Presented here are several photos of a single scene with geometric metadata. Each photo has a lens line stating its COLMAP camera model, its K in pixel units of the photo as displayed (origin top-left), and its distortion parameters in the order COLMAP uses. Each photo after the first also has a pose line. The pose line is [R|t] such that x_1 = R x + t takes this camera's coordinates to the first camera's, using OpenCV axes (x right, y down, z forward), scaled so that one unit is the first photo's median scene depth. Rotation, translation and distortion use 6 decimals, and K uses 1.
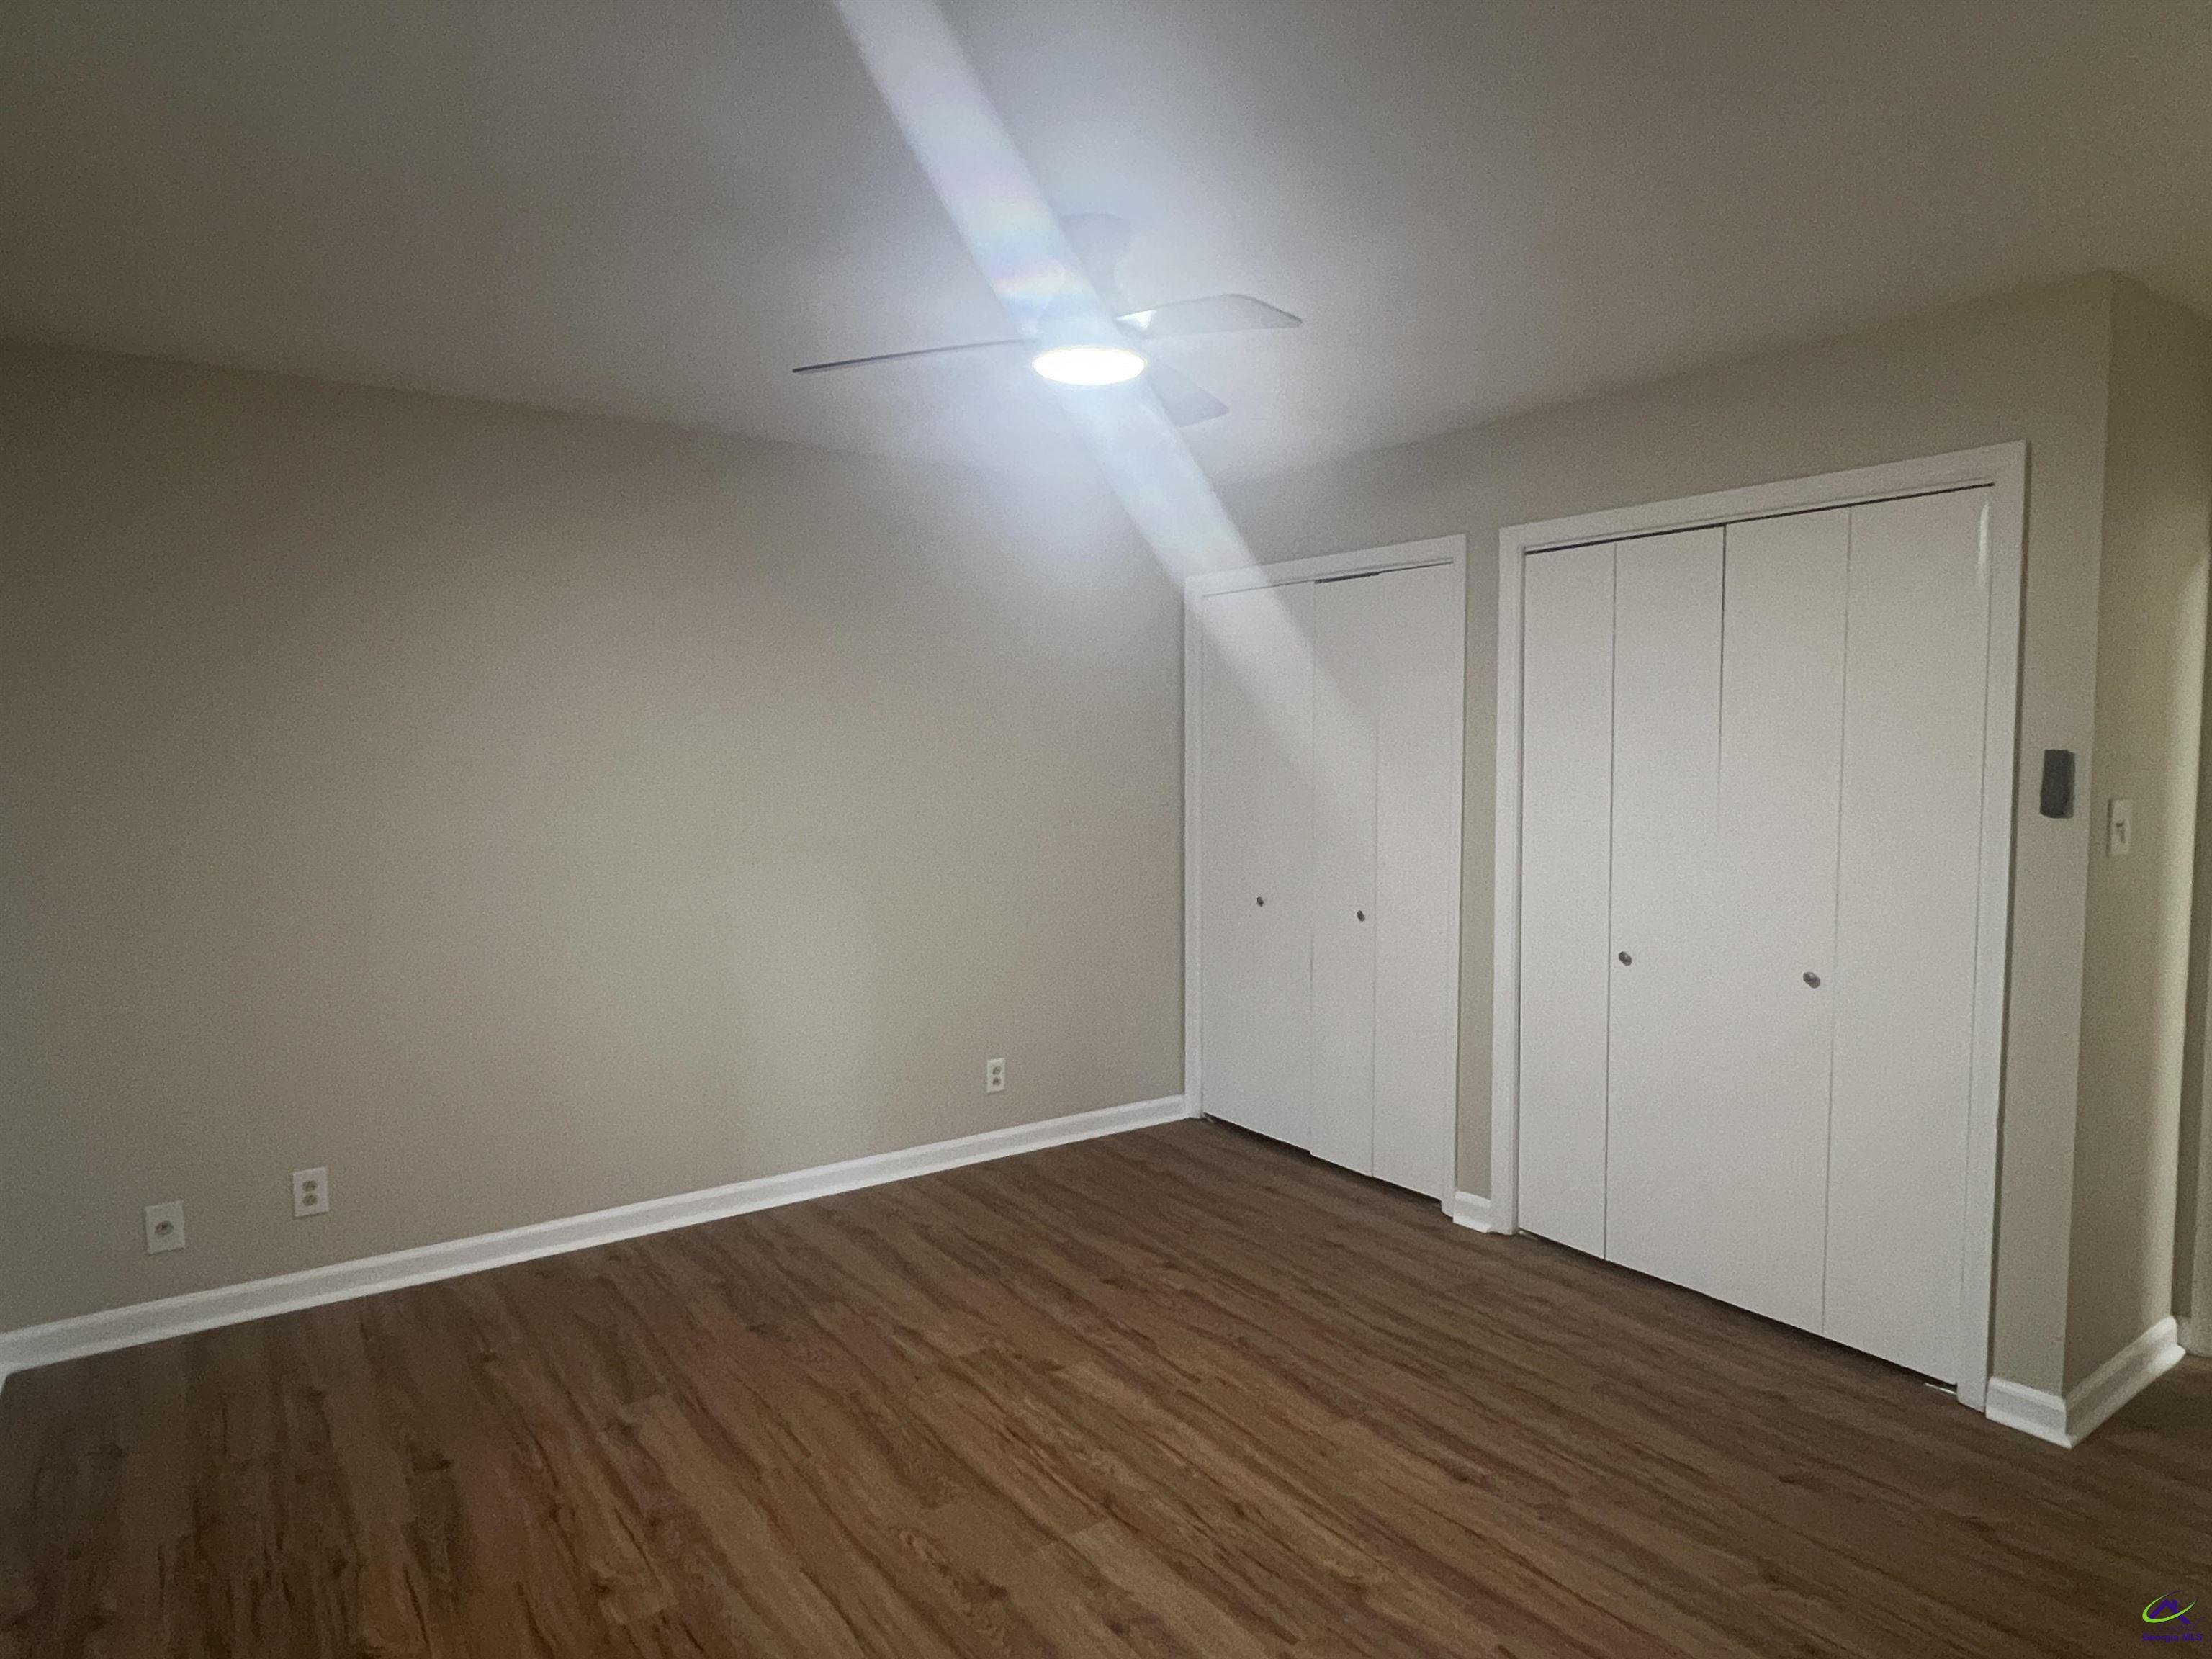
lens RADIAL K [[1307.8, 0, 1097.9], [0, 1307.8, 832.1], [0, 0, 1]] dist [0.000858, -0.003086]
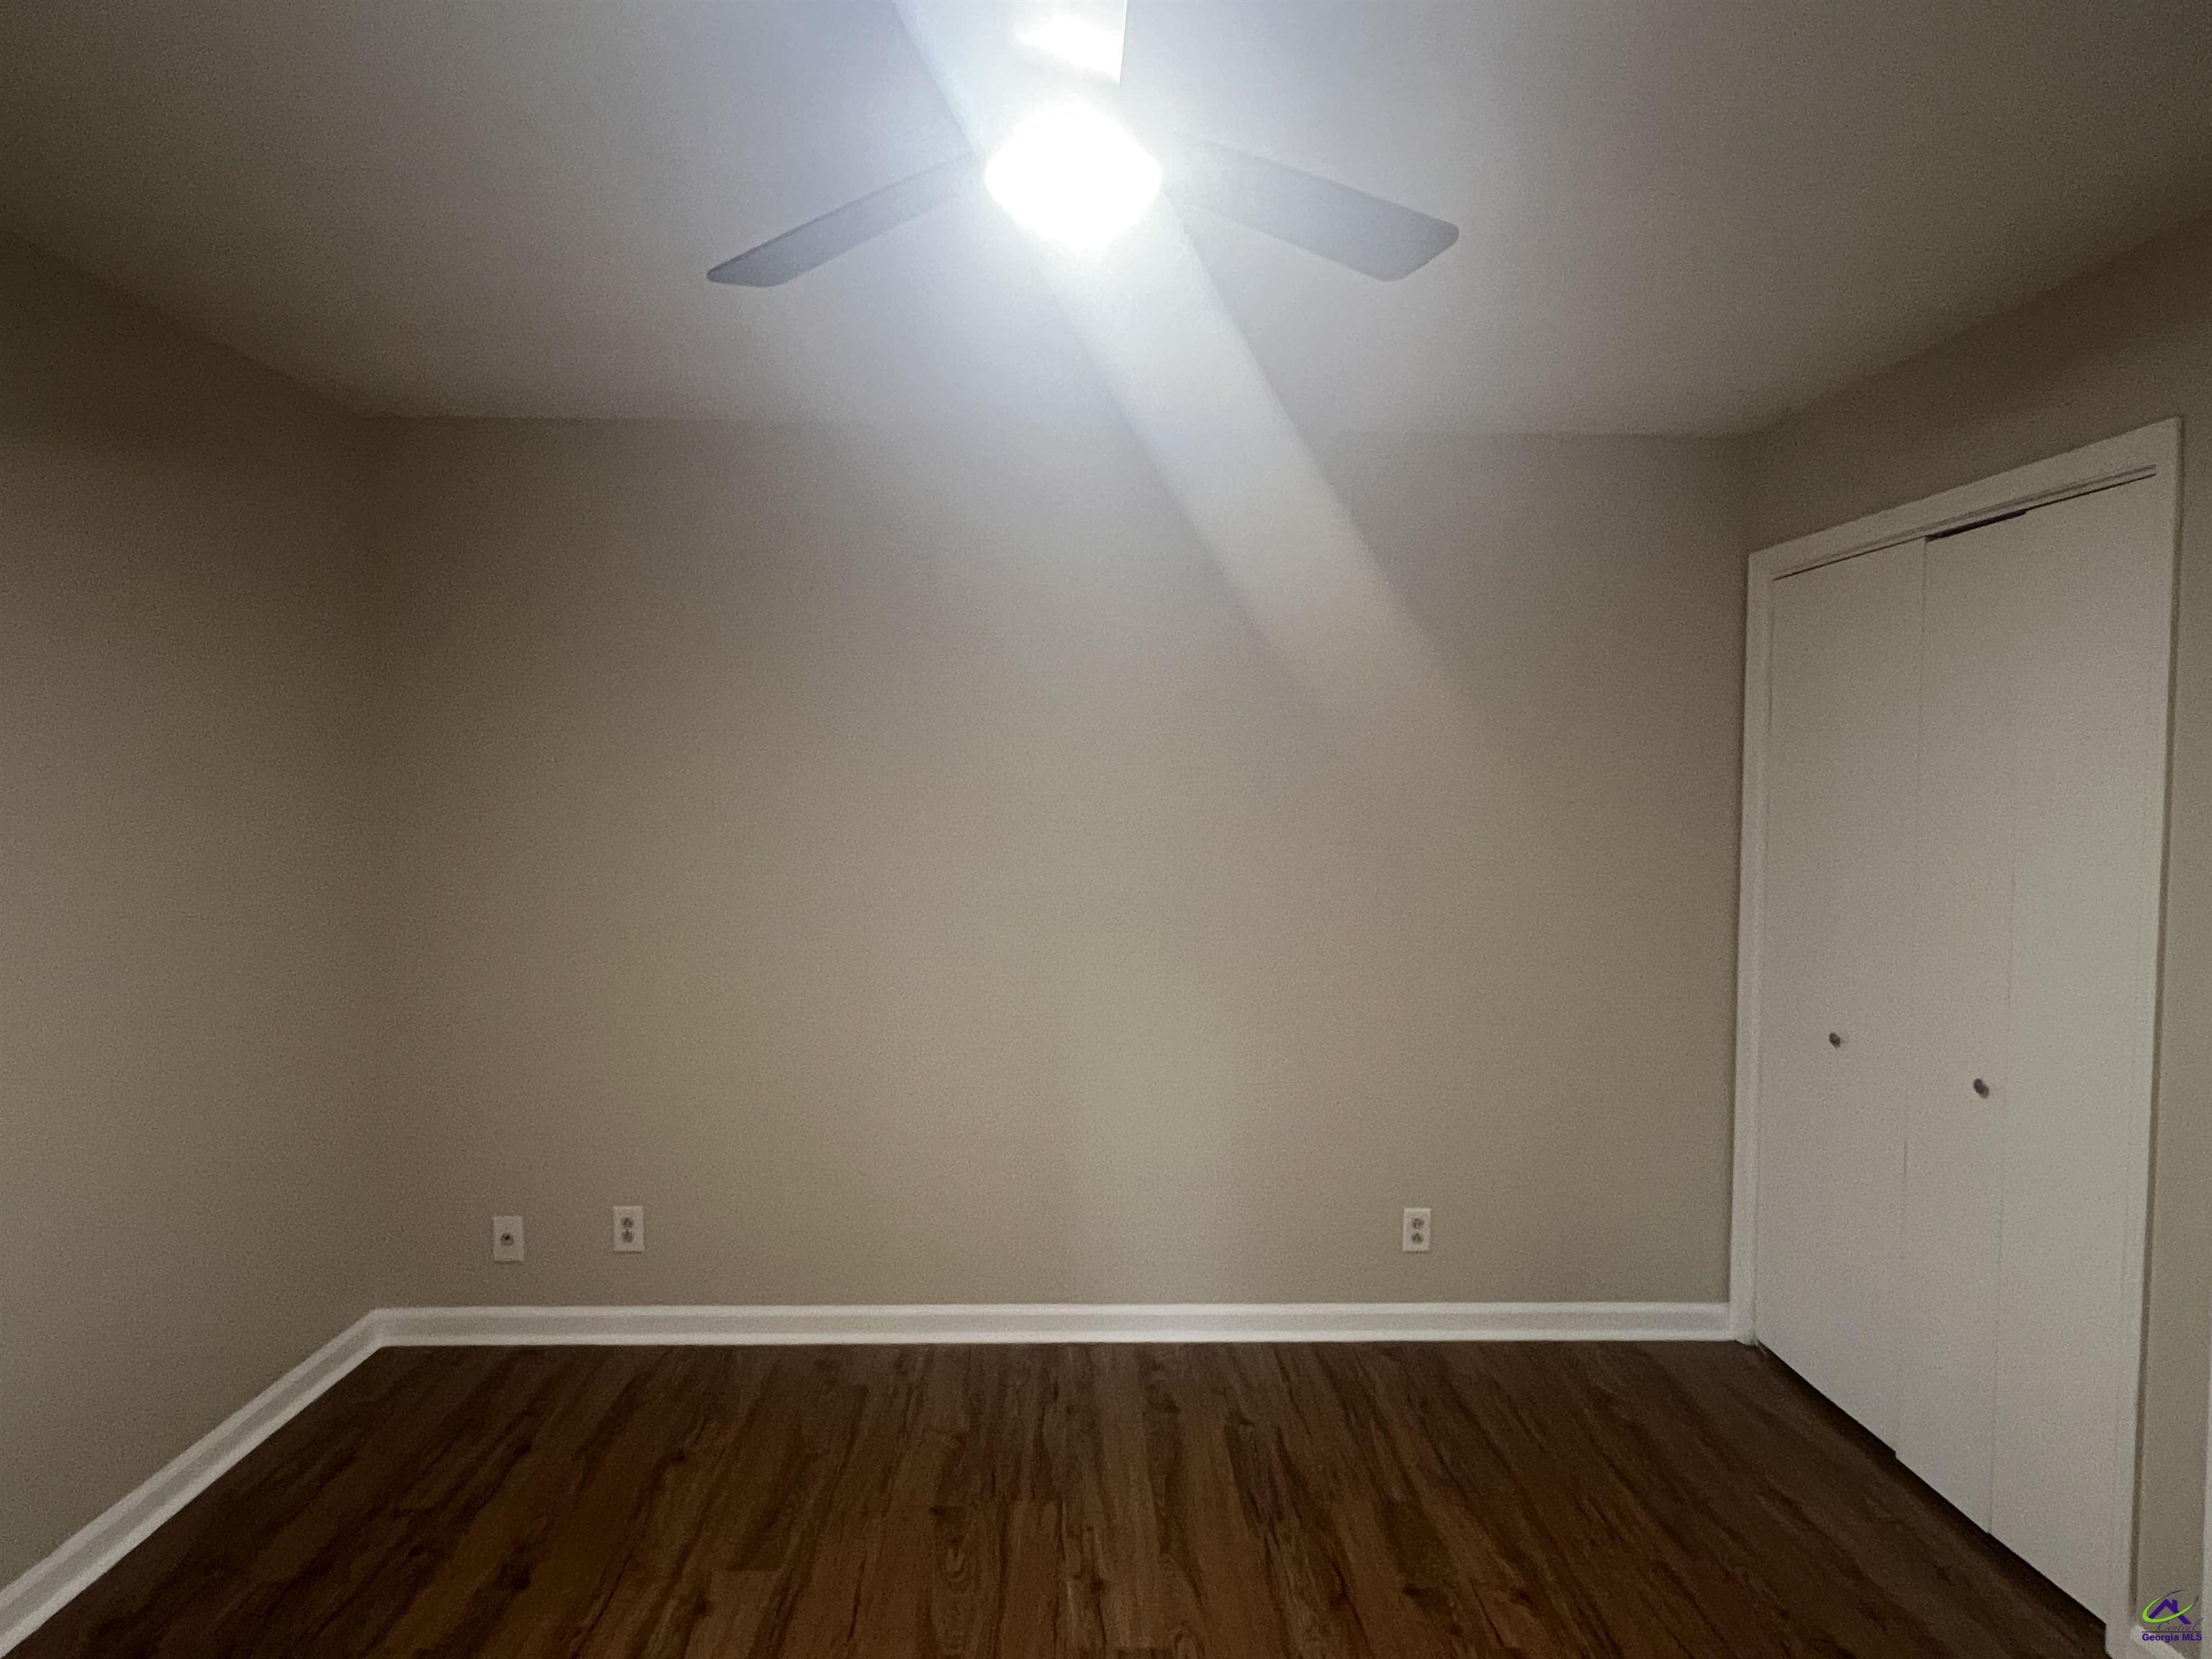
lens RADIAL K [[1307.8, 0, 1114.1], [0, 1307.8, 837.2], [0, 0, 1]] dist [0.000858, -0.003086]
pose [[0.832122, 0.034109, -0.553543, 0.230784], [-0.048582, 0.998753, -0.011488, -0.028592], [0.552461, 0.036451, 0.832741, 0.328095]]
